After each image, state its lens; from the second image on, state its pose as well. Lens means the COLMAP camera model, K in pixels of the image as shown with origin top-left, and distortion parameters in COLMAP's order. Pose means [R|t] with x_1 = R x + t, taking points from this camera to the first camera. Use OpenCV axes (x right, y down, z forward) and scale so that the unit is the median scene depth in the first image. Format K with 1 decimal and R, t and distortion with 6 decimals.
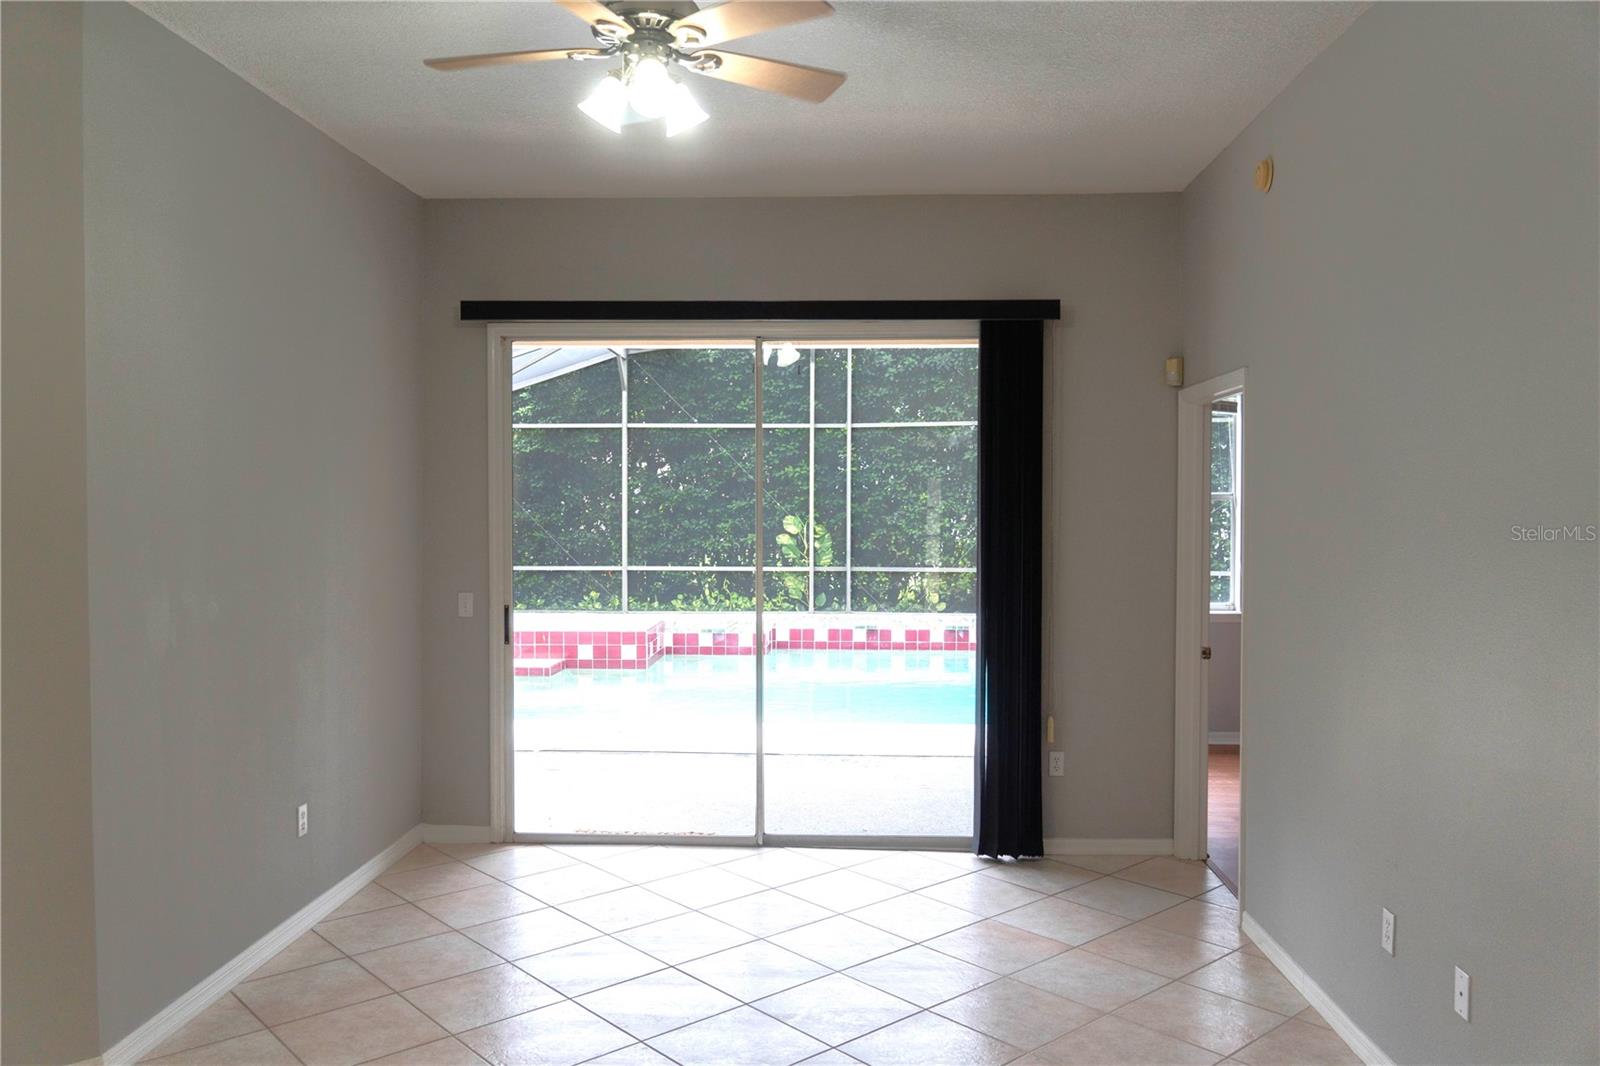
lens RADIAL K [[1201.0, 0, 800.0], [0, 1201.0, 533.0], [0, 0, 1]] dist [-0.003311, -0.001912]
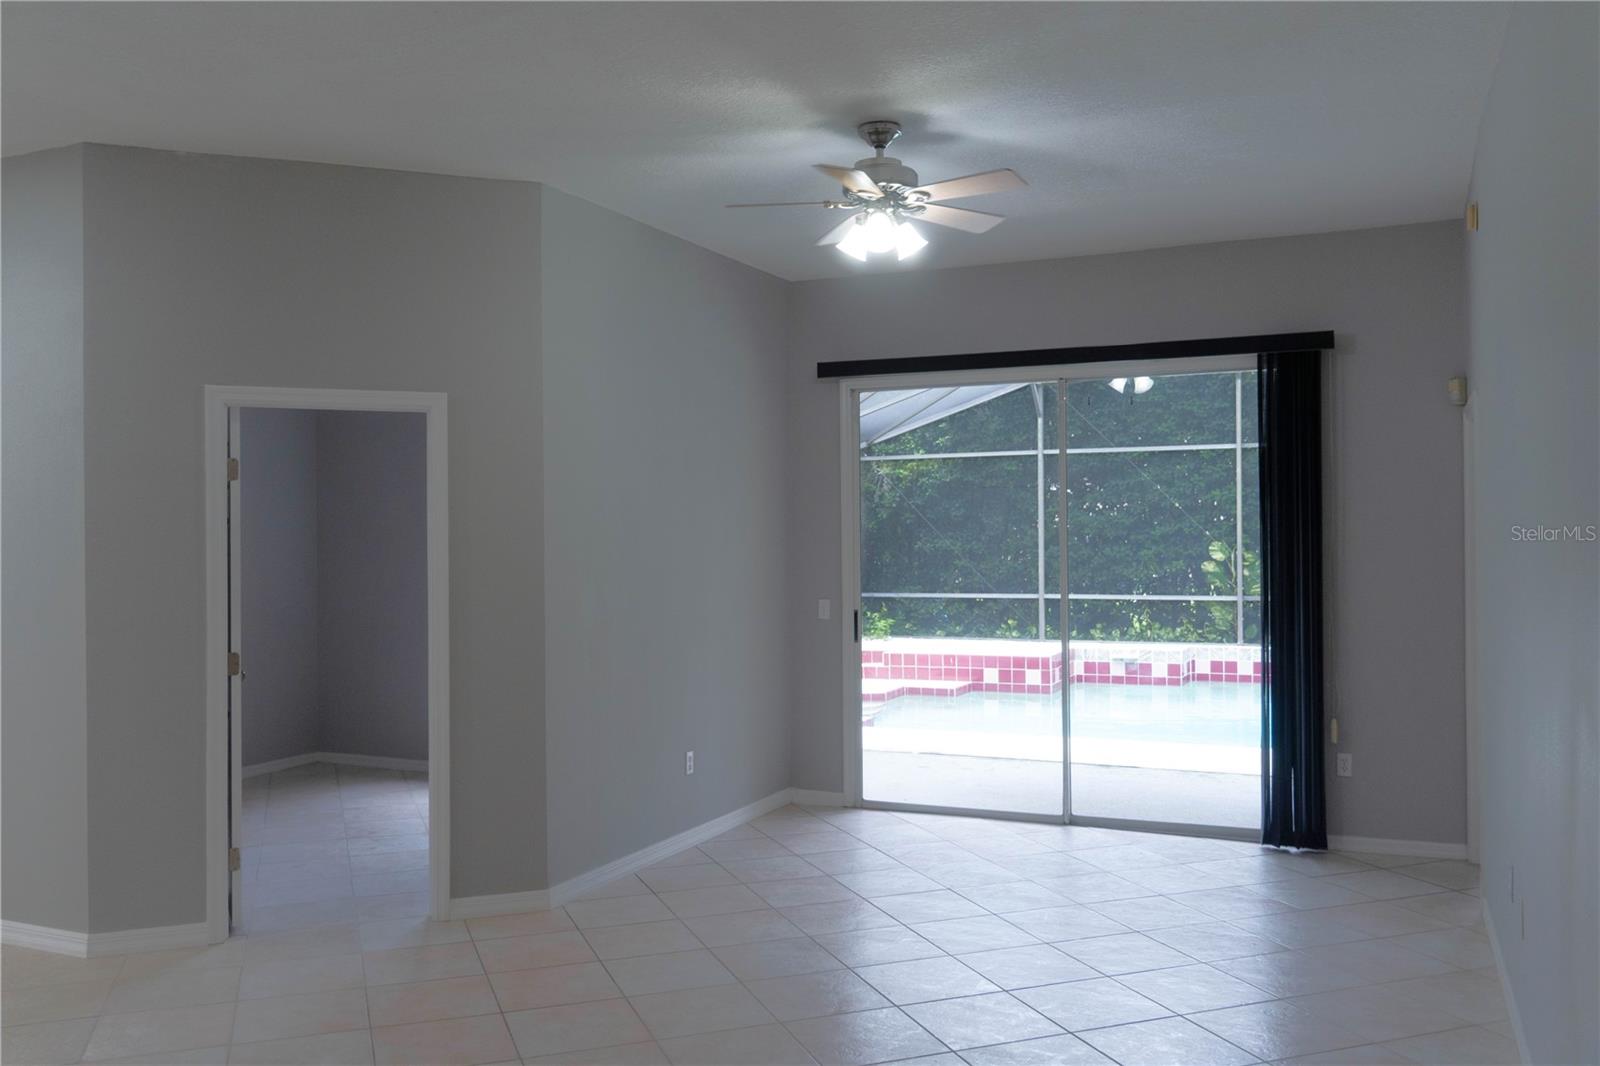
lens RADIAL K [[1325.9, 0, 800.0], [0, 1325.9, 533.0], [0, 0, 1]] dist [0.043414, -0.001458]
pose [[0.932227, -0.010166, -0.361732, 0.070960], [0.000609, 0.999648, -0.026525, 0.006801], [0.361874, 0.024507, 0.931905, -0.101679]]
